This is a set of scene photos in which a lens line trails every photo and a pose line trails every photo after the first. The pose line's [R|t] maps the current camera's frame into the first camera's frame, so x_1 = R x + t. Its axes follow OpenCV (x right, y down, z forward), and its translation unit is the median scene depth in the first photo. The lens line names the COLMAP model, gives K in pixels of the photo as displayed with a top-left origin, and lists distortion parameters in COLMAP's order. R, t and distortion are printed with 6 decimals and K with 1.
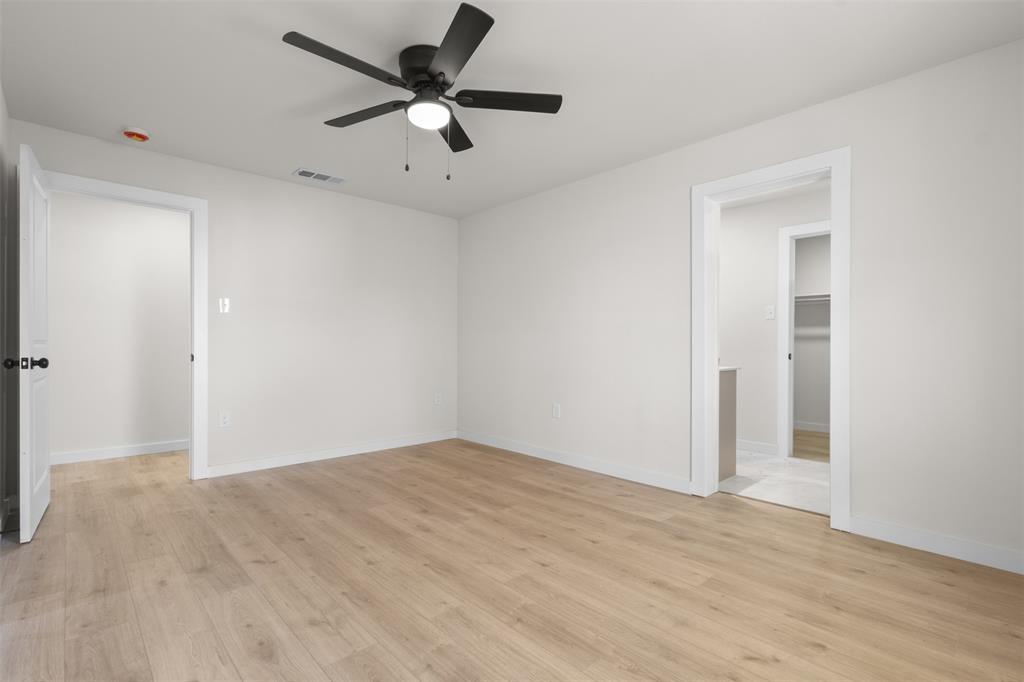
lens RADIAL K [[475.3, 0, 511.1], [0, 475.3, 342.8], [0, 0, 1]] dist [0.001855, 0.000364]
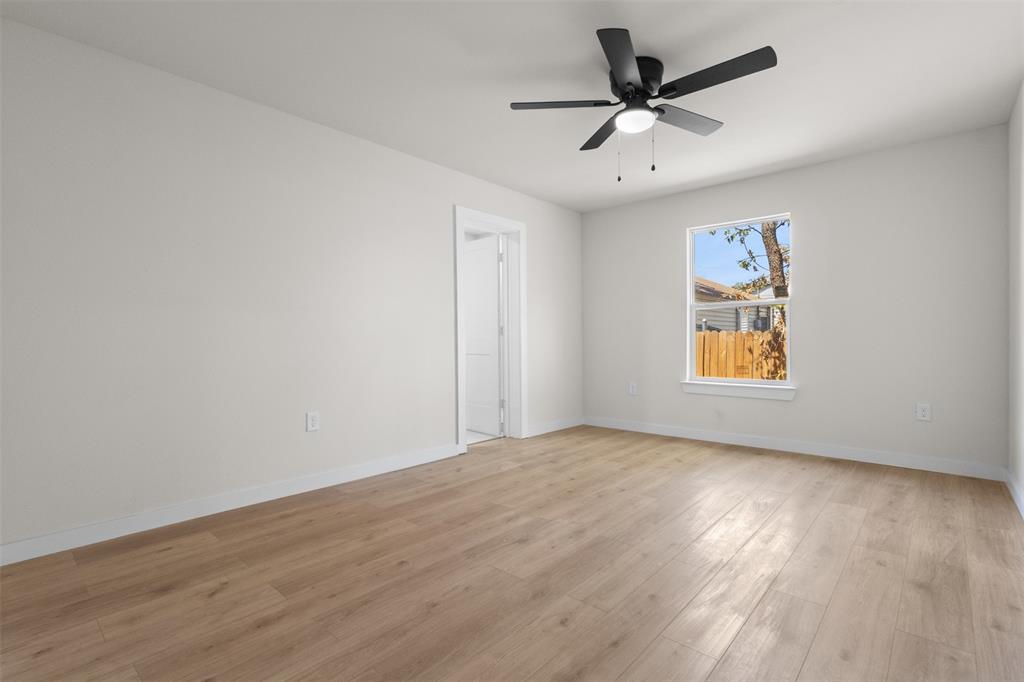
lens RADIAL K [[475.3, 0, 511.1], [0, 475.3, 342.8], [0, 0, 1]] dist [0.001855, 0.000364]
pose [[-0.087679, -0.012943, 0.996065, -0.970111], [-0.005679, 0.999906, 0.012493, 0.011026], [-0.996133, -0.004561, -0.087745, 1.085857]]
